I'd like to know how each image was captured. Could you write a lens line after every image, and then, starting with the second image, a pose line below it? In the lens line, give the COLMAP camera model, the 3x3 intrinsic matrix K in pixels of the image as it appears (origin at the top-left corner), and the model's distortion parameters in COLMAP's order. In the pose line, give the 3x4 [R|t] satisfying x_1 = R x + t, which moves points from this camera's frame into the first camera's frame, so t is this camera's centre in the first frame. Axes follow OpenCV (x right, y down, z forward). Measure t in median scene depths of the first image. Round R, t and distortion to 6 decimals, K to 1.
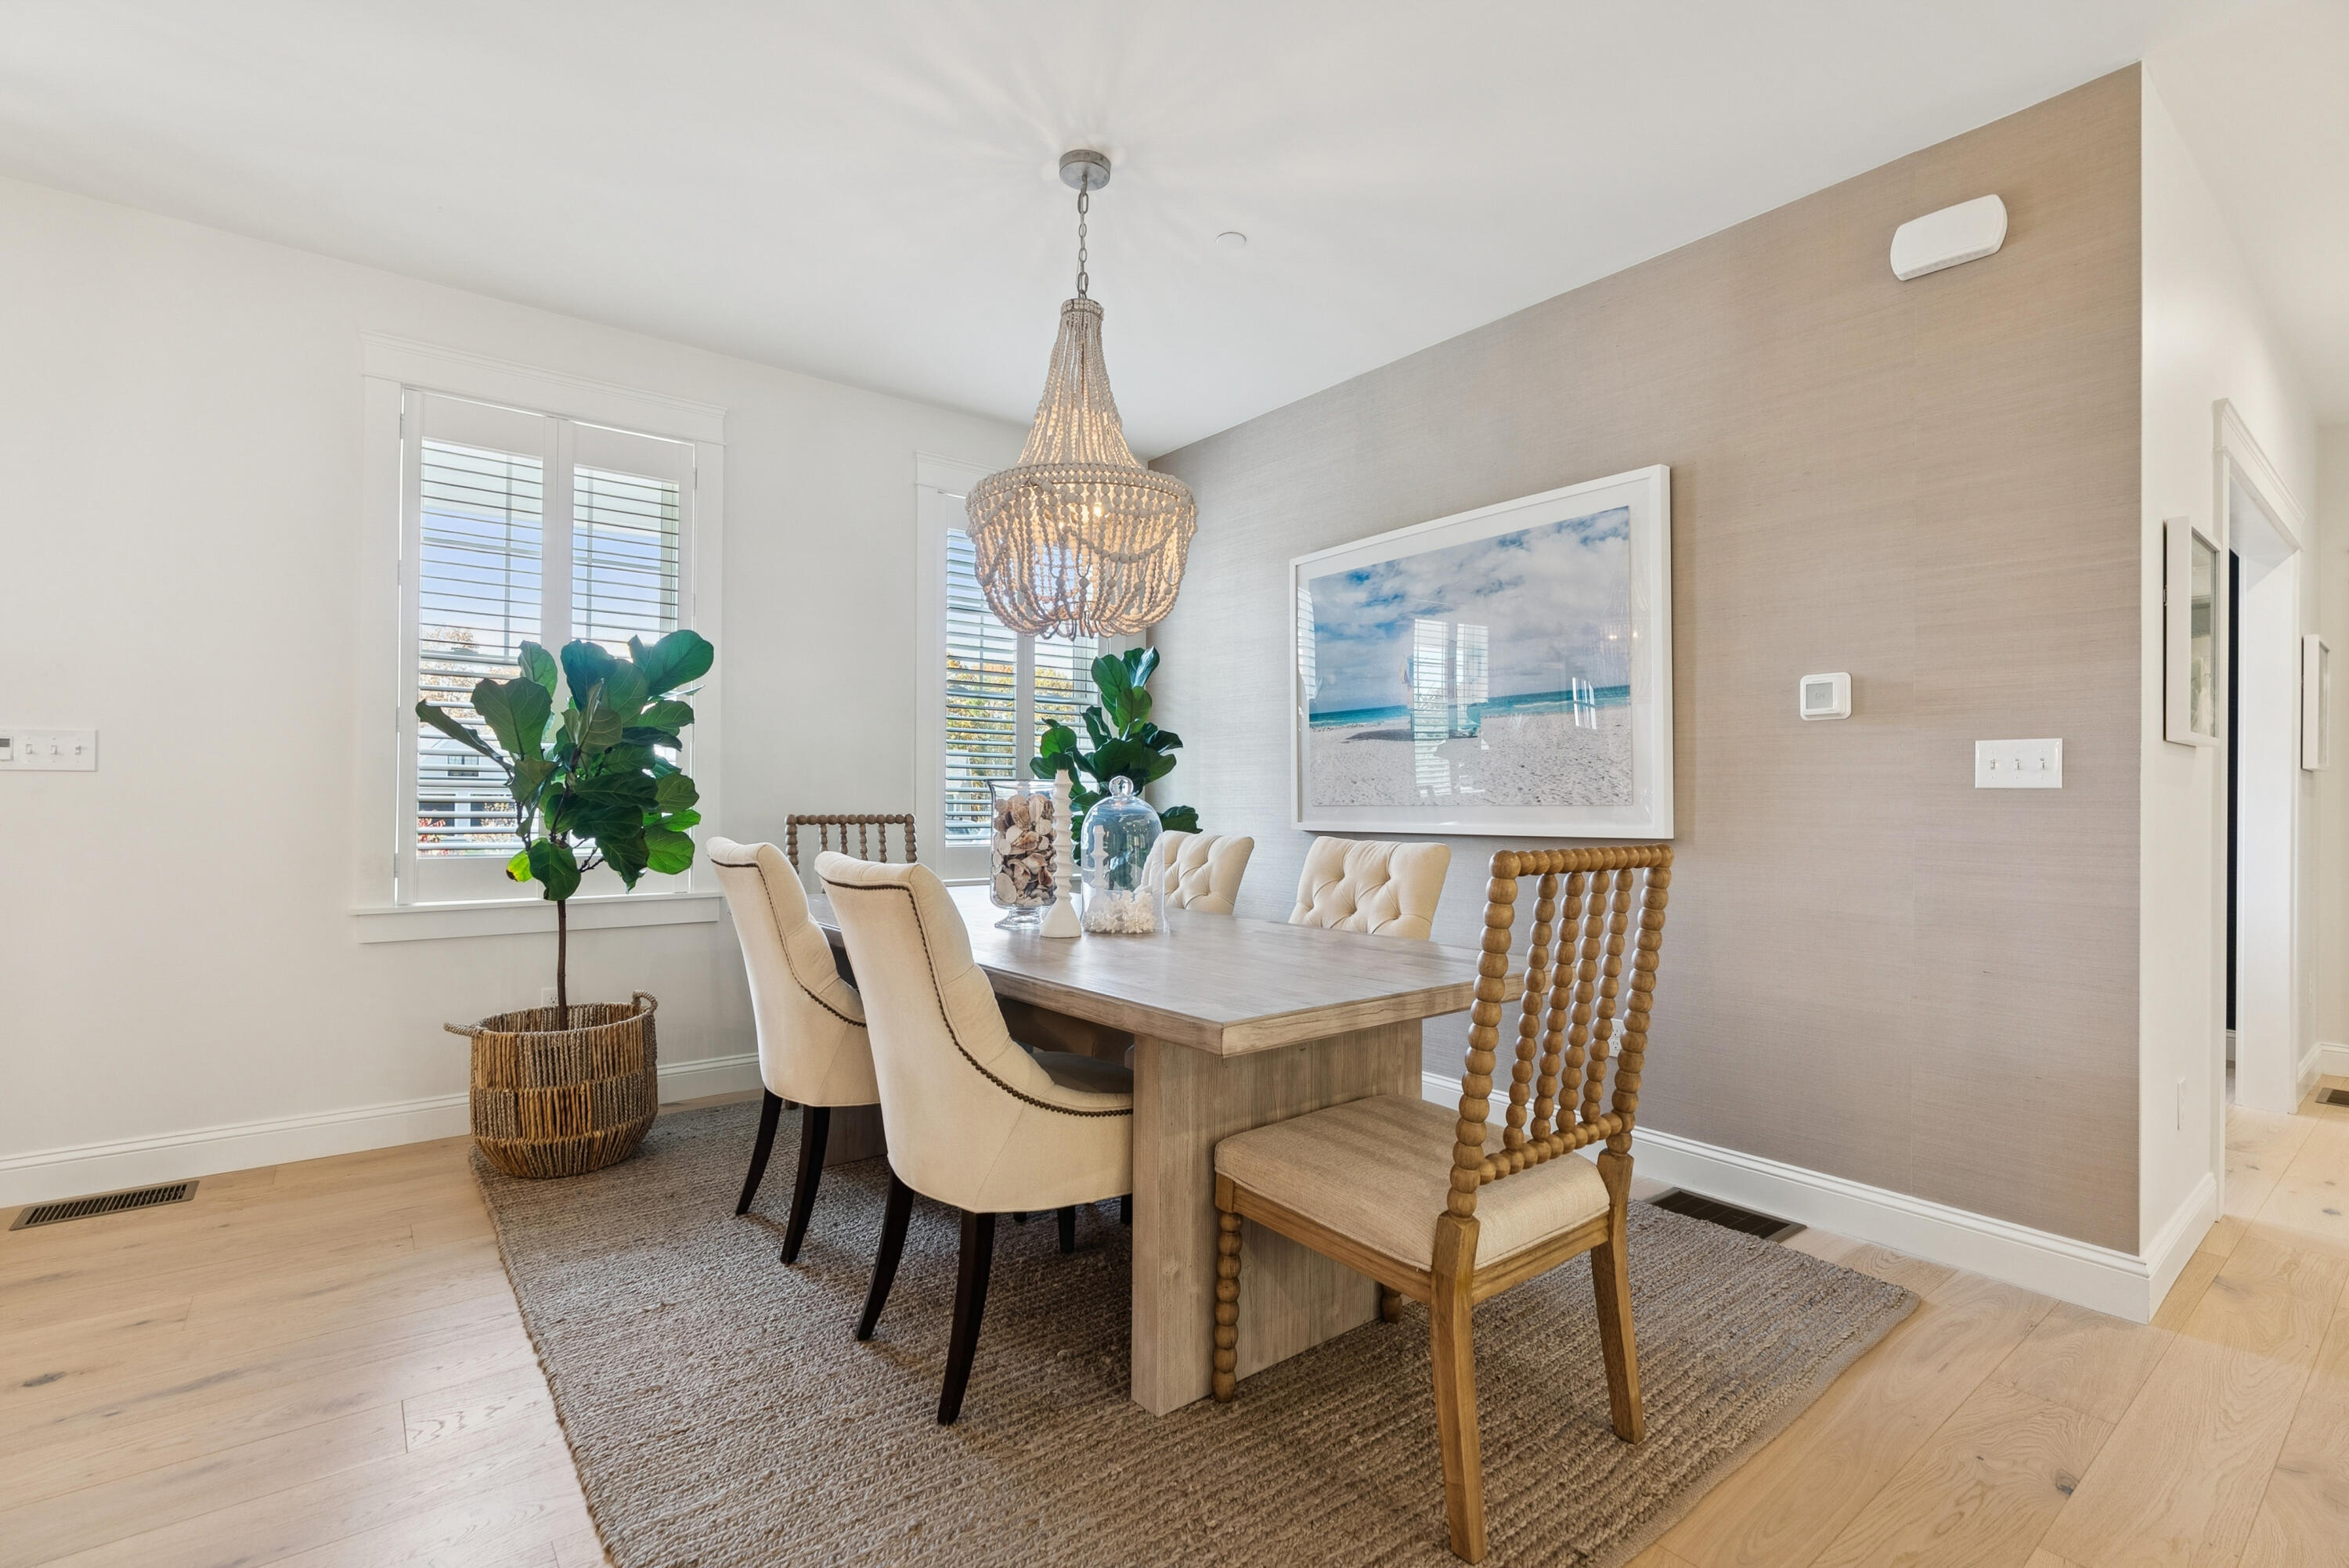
lens RADIAL K [[1077.0, 0, 1169.9], [0, 1077.0, 785.2], [0, 0, 1]] dist [-0.001836, 0.000203]
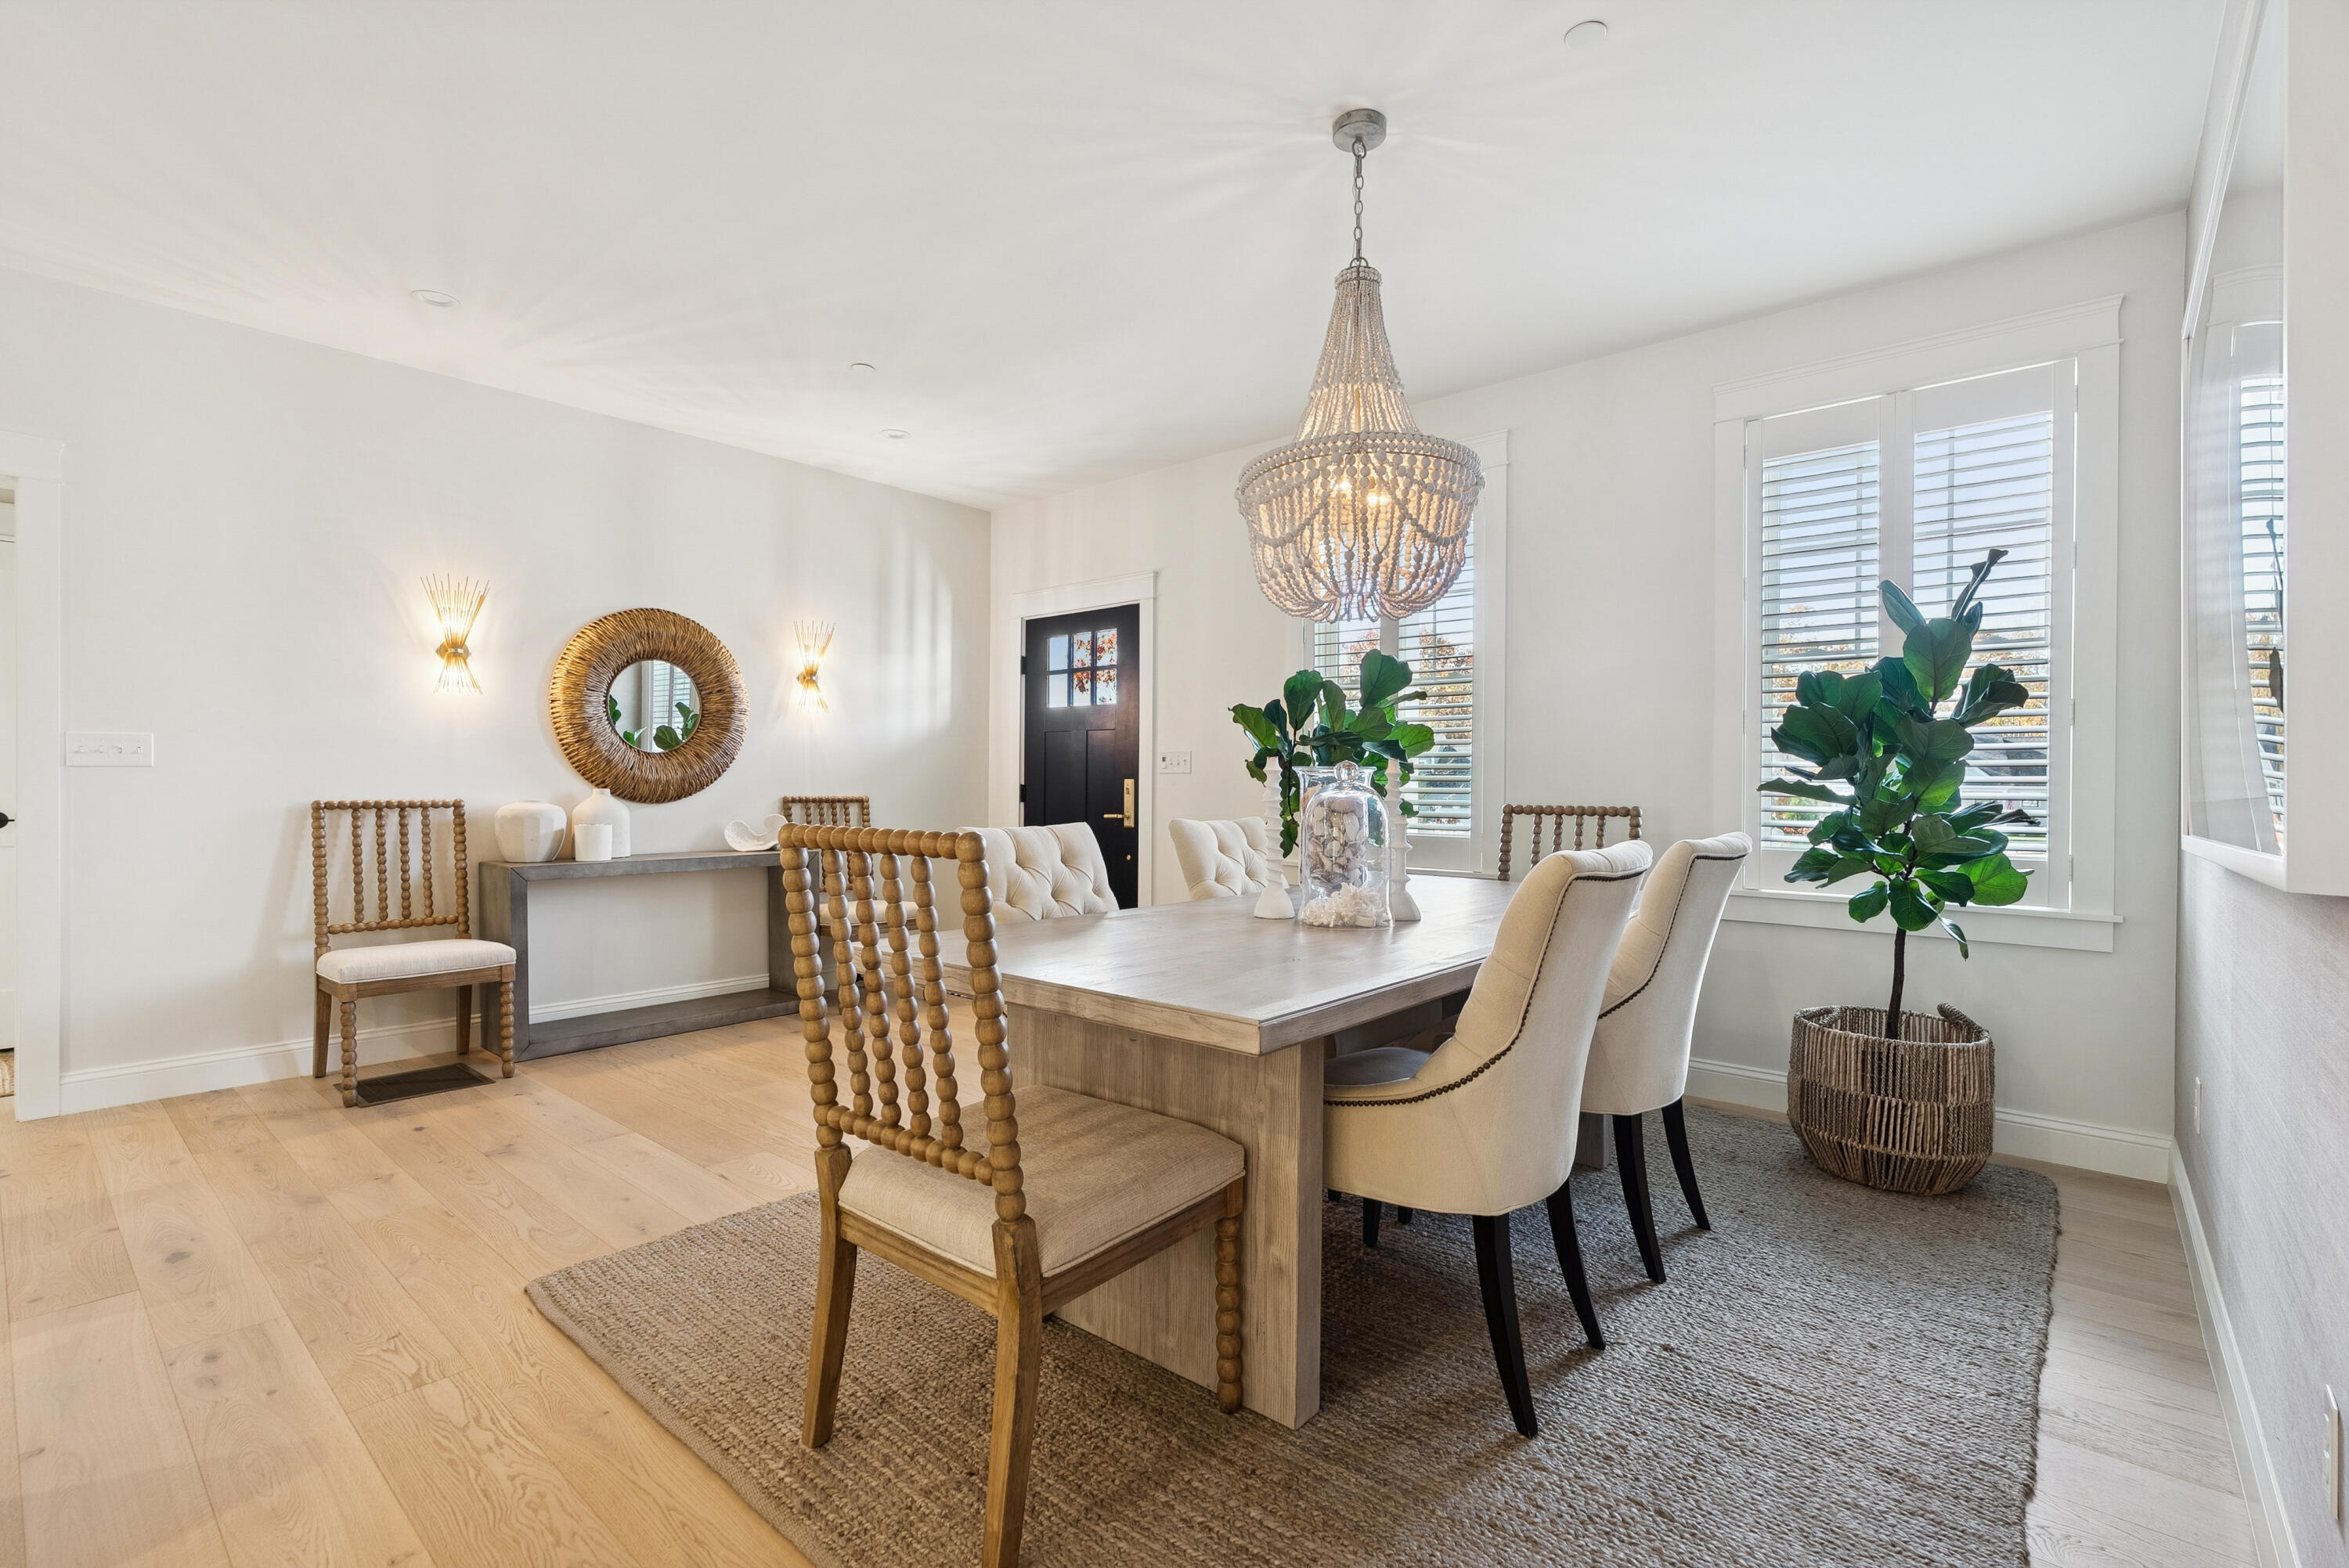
lens RADIAL K [[1077.0, 0, 1169.9], [0, 1077.0, 785.2], [0, 0, 1]] dist [-0.001836, 0.000203]
pose [[0.184546, -0.003747, -0.982817, 0.830983], [0.006200, 0.999977, -0.002648, 0.013140], [0.982804, -0.005605, 0.184565, 0.652110]]
